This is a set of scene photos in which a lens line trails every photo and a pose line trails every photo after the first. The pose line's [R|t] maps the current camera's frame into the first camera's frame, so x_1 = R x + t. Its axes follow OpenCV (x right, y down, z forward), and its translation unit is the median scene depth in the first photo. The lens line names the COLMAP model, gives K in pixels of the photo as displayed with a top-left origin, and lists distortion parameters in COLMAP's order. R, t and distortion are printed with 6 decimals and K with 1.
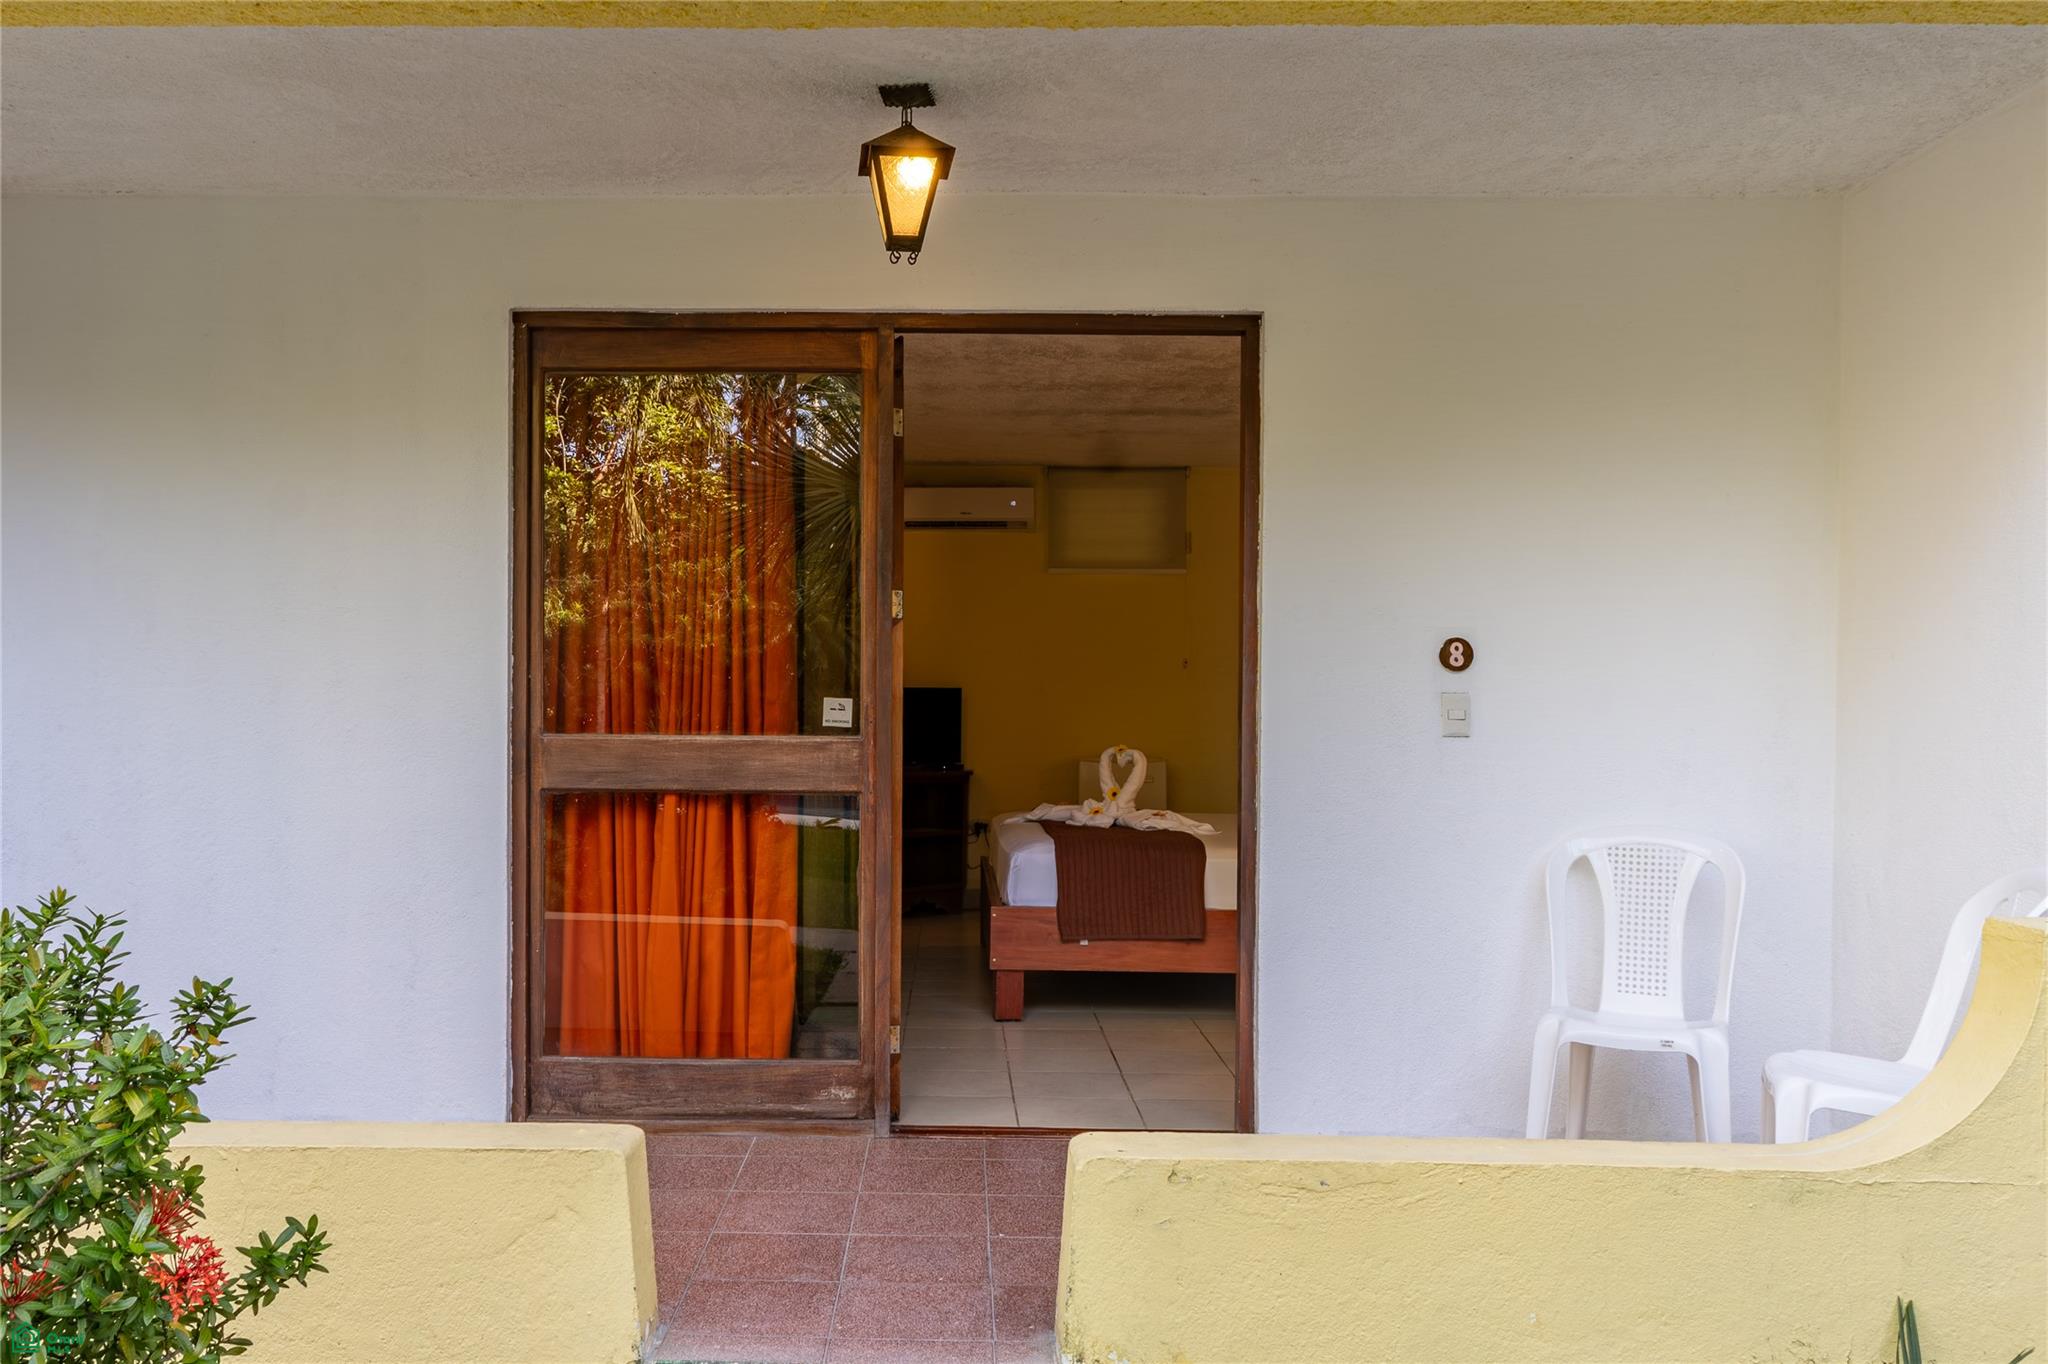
lens RADIAL K [[1438.3, 0, 1023.1], [0, 1438.3, 656.4], [0, 0, 1]] dist [-0.027202, -0.002088]
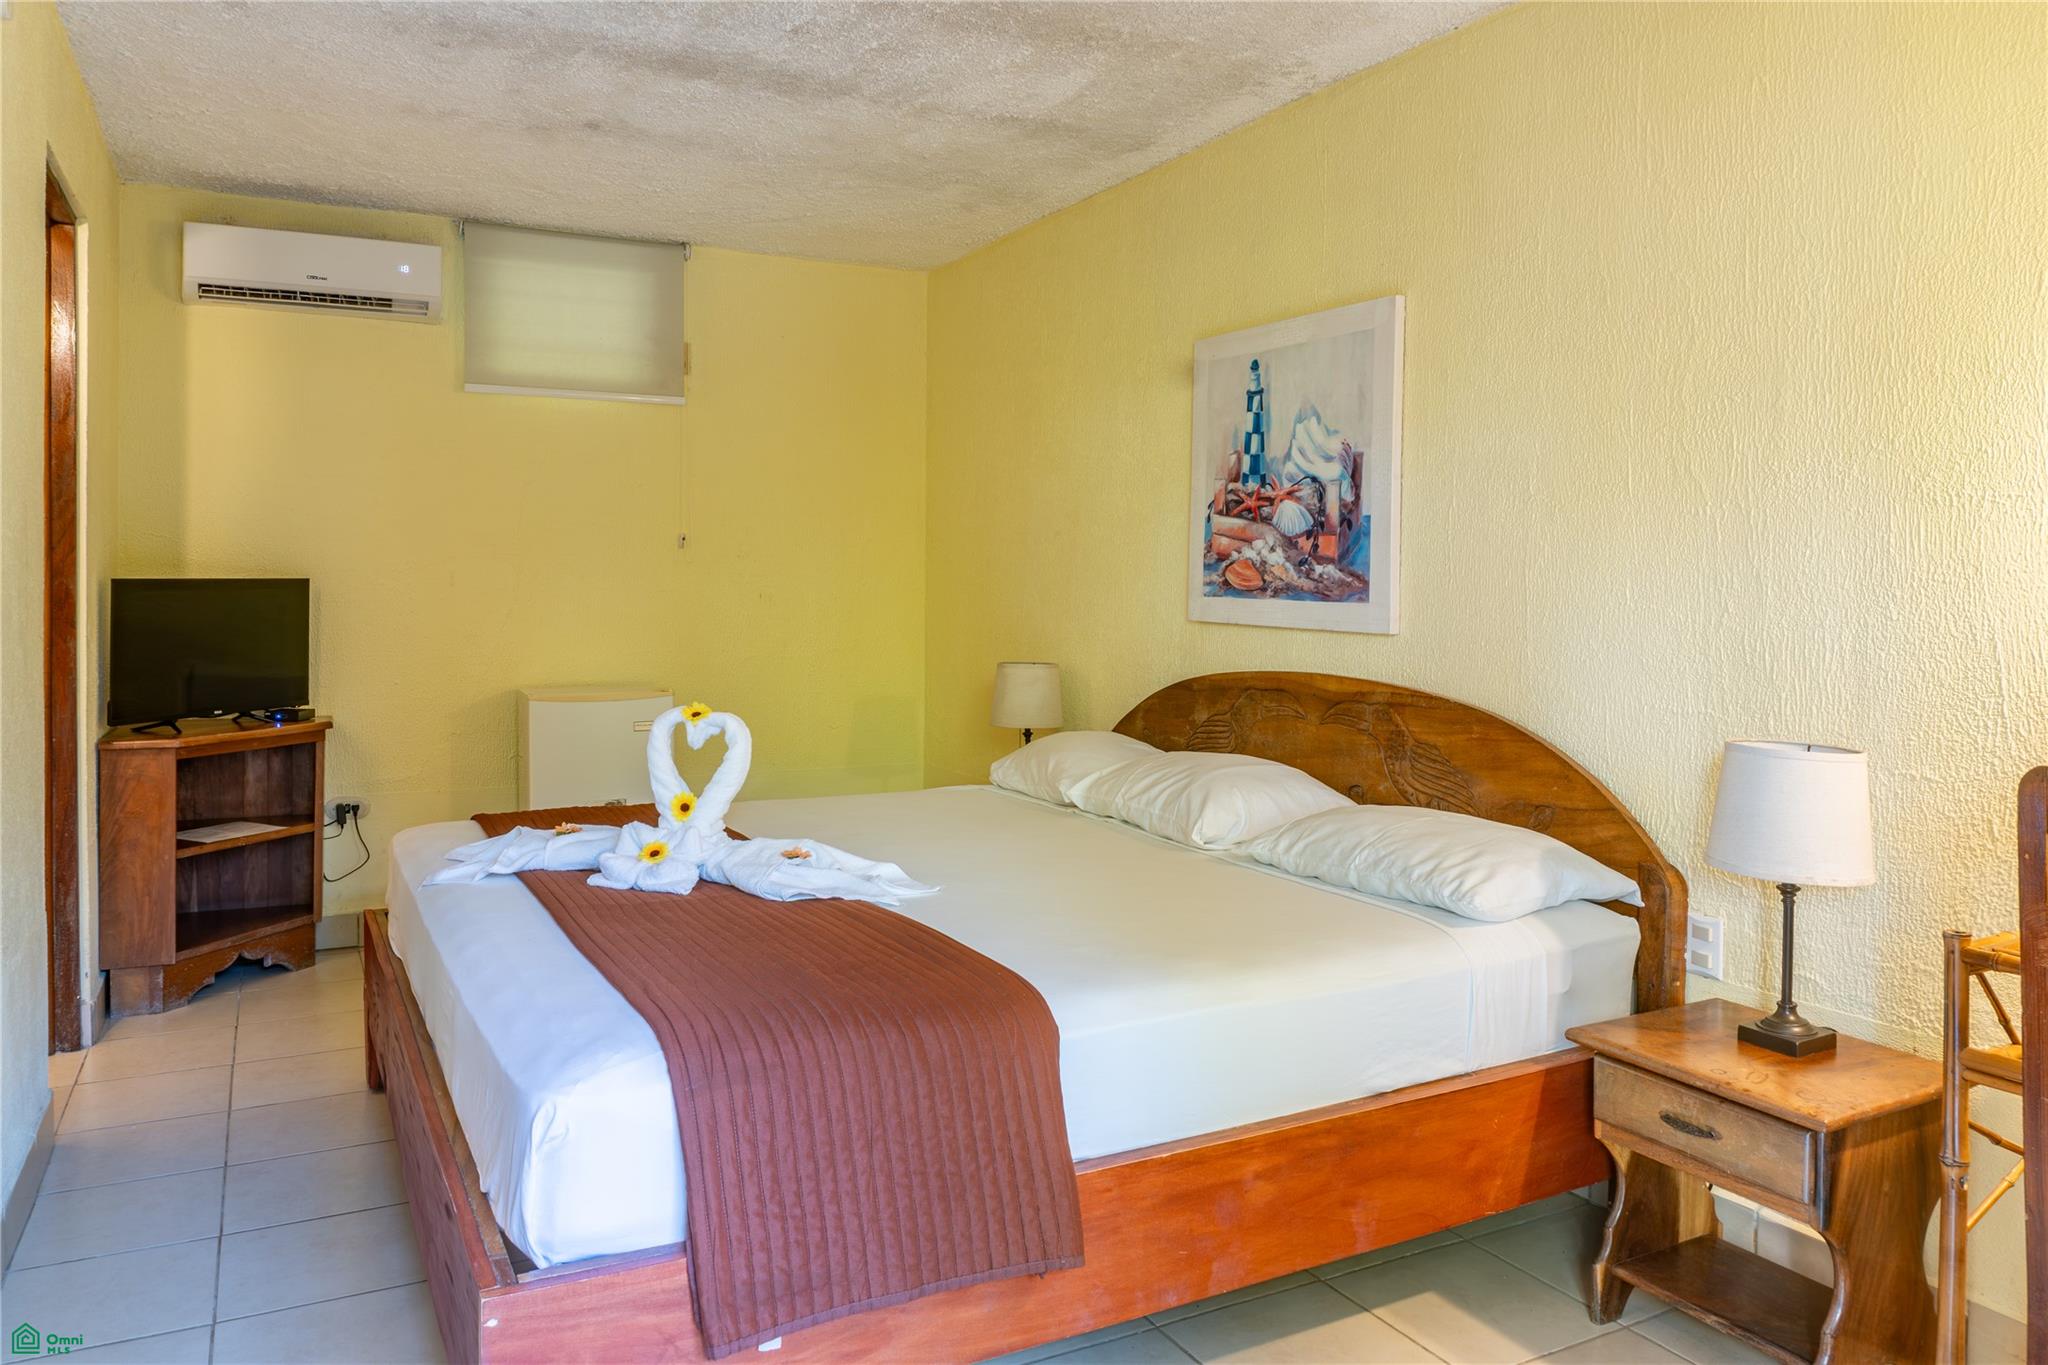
lens RADIAL K [[1438.3, 0, 1023.1], [0, 1438.3, 656.9], [0, 0, 1]] dist [-0.027202, -0.002088]
pose [[0.908186, -0.007937, 0.418492, -0.032917], [-0.023221, 0.997325, 0.069307, 0.010314], [-0.417922, -0.072662, 0.905572, 0.522628]]
